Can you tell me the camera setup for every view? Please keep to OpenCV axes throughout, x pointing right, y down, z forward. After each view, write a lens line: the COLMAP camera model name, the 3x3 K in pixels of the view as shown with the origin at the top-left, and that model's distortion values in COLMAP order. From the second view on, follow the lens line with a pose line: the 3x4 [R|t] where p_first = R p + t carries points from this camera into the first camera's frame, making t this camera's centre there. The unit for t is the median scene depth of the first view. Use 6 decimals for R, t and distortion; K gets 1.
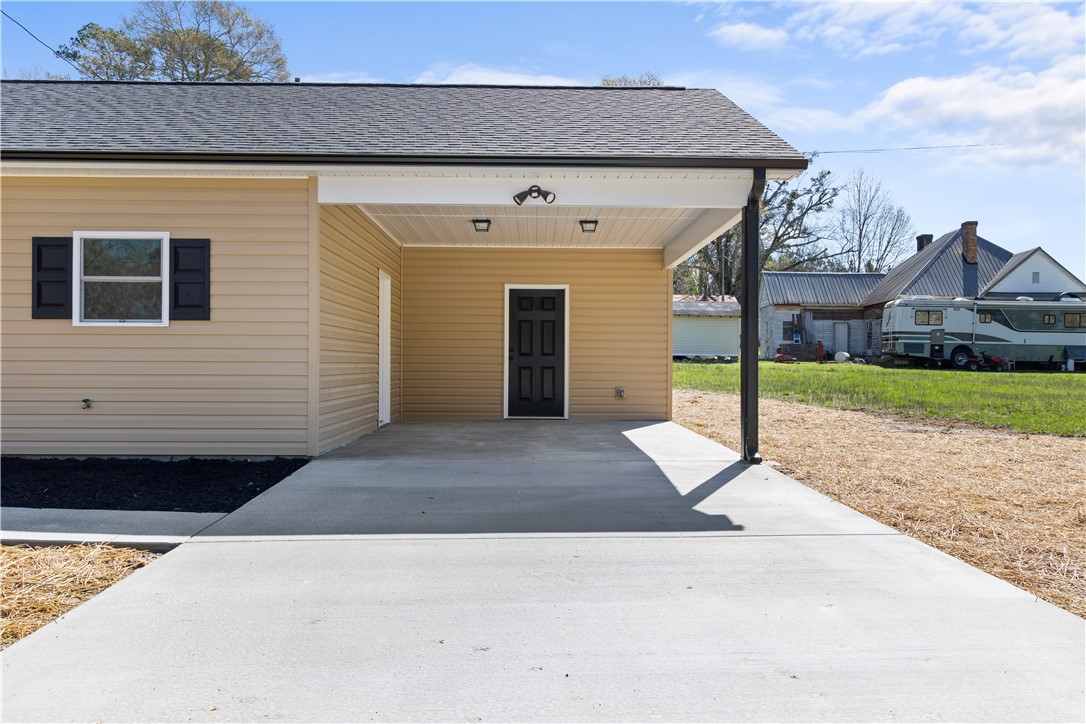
lens RADIAL K [[976.0, 0, 550.9], [0, 976.0, 360.5], [0, 0, 1]] dist [0.002604, 0.004190]
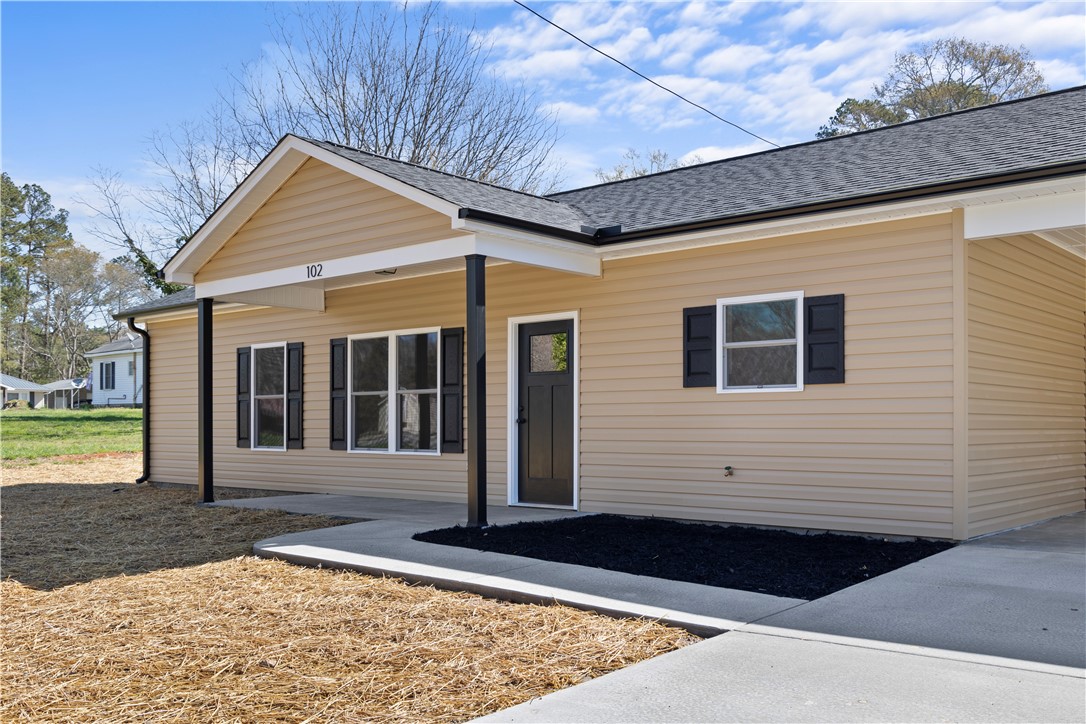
lens RADIAL K [[997.9, 0, 555.2], [0, 997.9, 423.3], [0, 0, 1]] dist [-0.002386, 0.009687]
pose [[0.738191, -0.007163, -0.674554, 0.079384], [0.005444, 0.999974, -0.004662, -0.000807], [0.674570, -0.000231, 0.738211, 0.129875]]
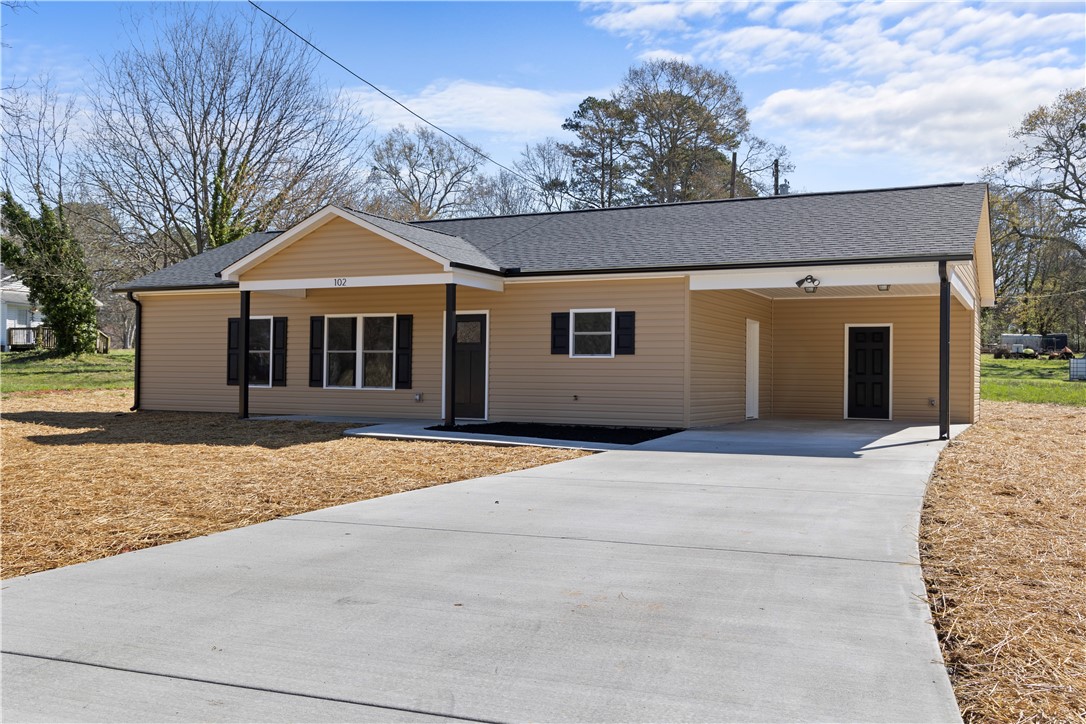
lens RADIAL K [[976.0, 0, 550.9], [0, 976.0, 360.5], [0, 0, 1]] dist [0.002604, 0.004190]
pose [[0.887159, -0.002063, -0.461460, 0.375641], [-0.006971, 0.999816, -0.017871, 0.005246], [0.461412, 0.019072, 0.886981, -0.742375]]
